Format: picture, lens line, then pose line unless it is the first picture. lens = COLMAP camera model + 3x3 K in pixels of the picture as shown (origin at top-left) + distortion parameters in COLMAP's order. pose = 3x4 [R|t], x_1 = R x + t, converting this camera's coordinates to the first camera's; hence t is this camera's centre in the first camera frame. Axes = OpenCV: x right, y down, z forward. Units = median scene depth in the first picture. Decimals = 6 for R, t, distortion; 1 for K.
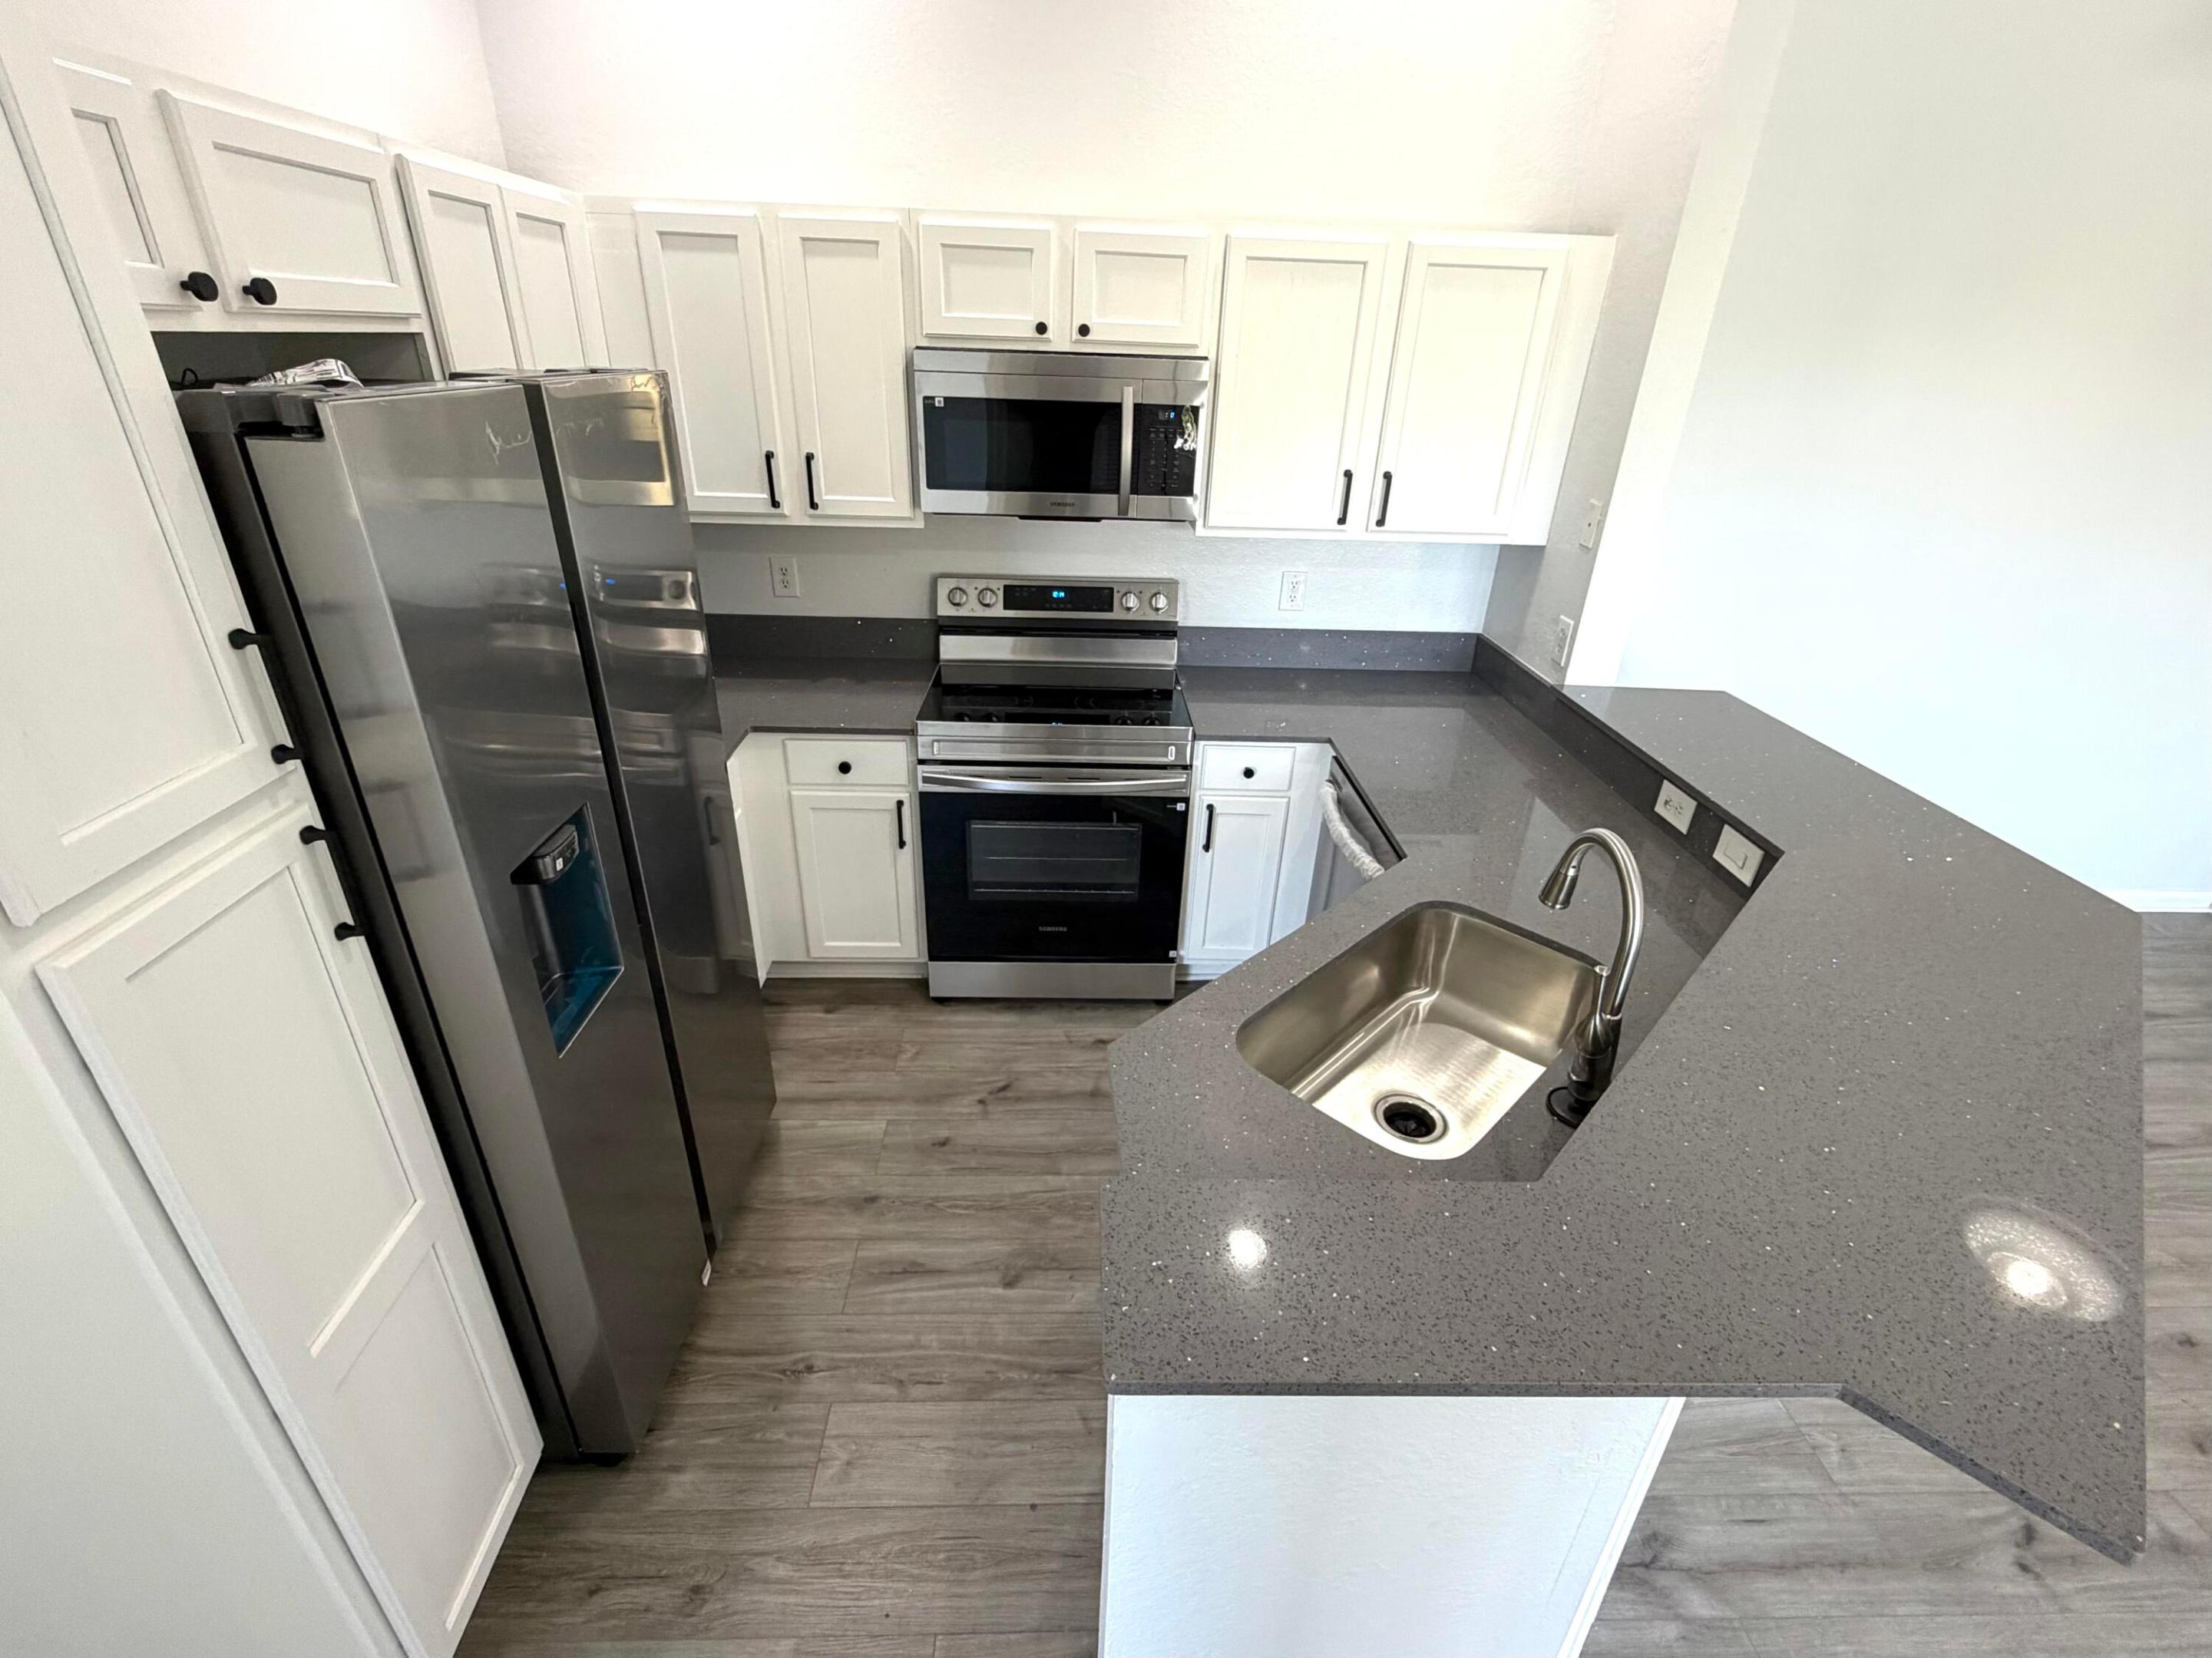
lens RADIAL K [[979.9, 0, 1106.0], [0, 979.9, 829.0], [0, 0, 1]] dist [-0.003318, -0.000290]
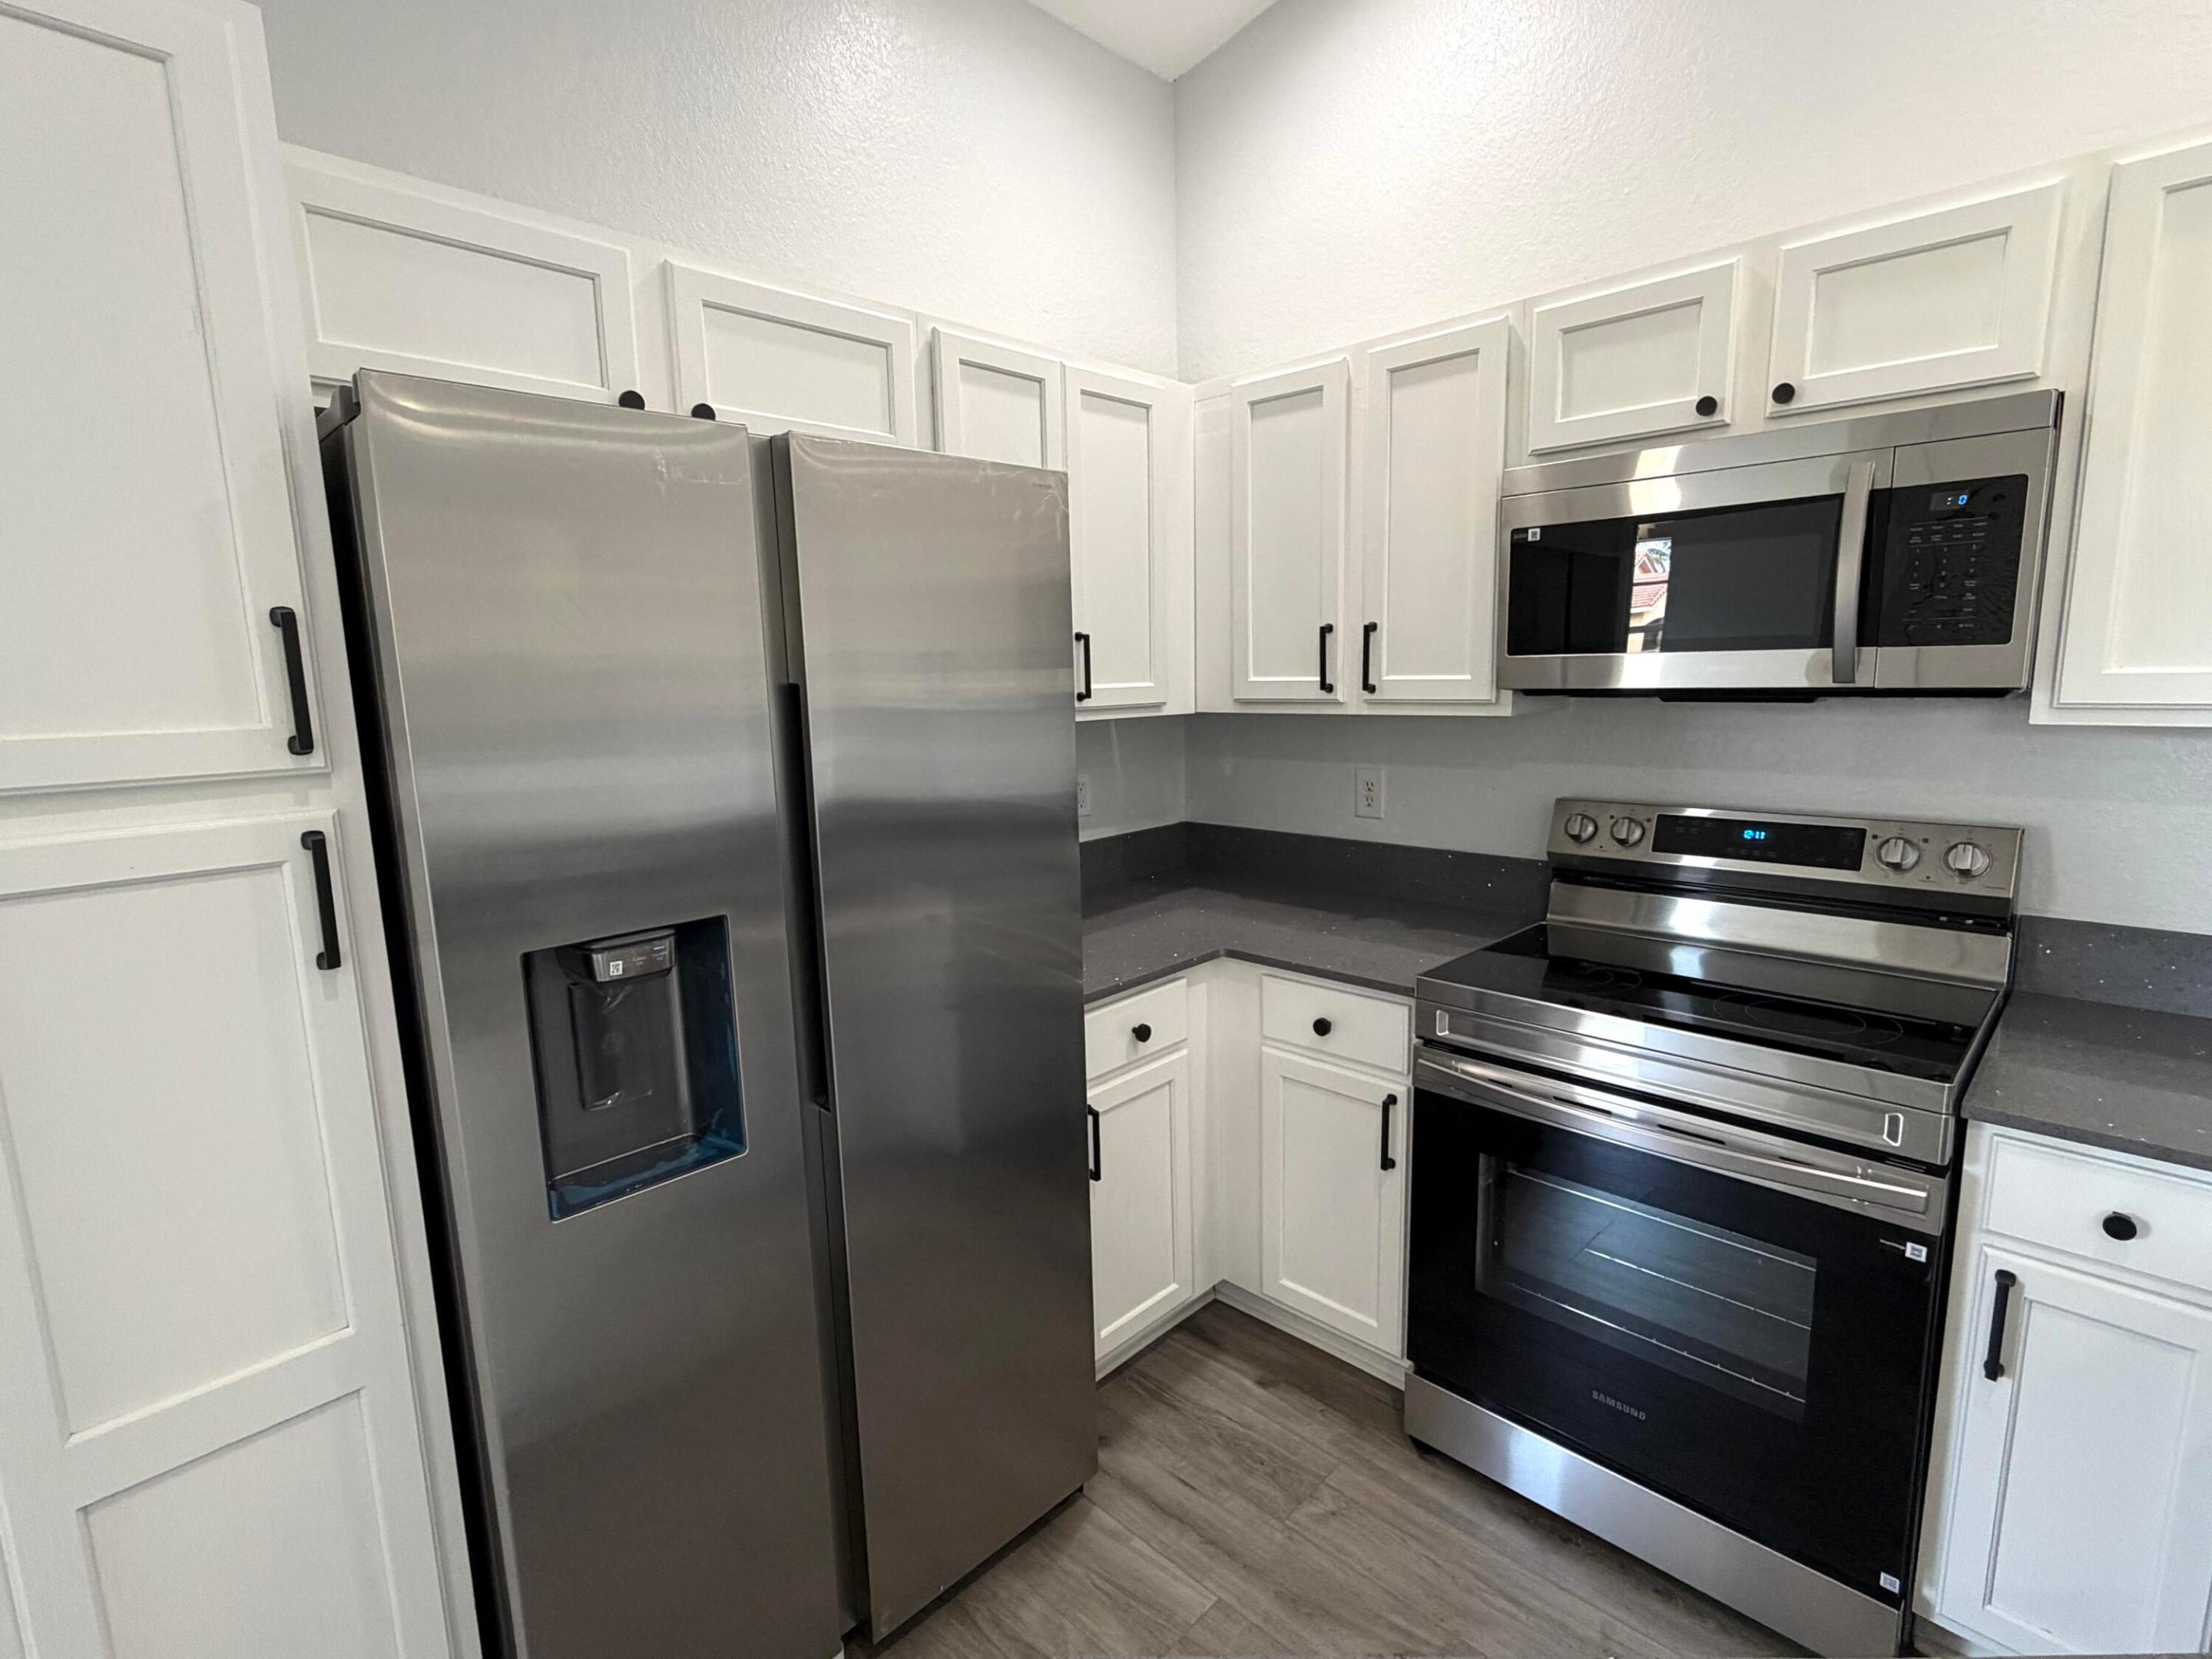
lens RADIAL K [[1052.3, 0, 1112.7], [0, 1052.3, 834.1], [0, 0, 1]] dist [0.000041, -0.000191]
pose [[0.687515, 0.061251, -0.723583, 0.169556], [-0.279713, 0.941887, -0.186039, -0.010152], [0.670137, 0.330300, 0.664694, 0.348605]]
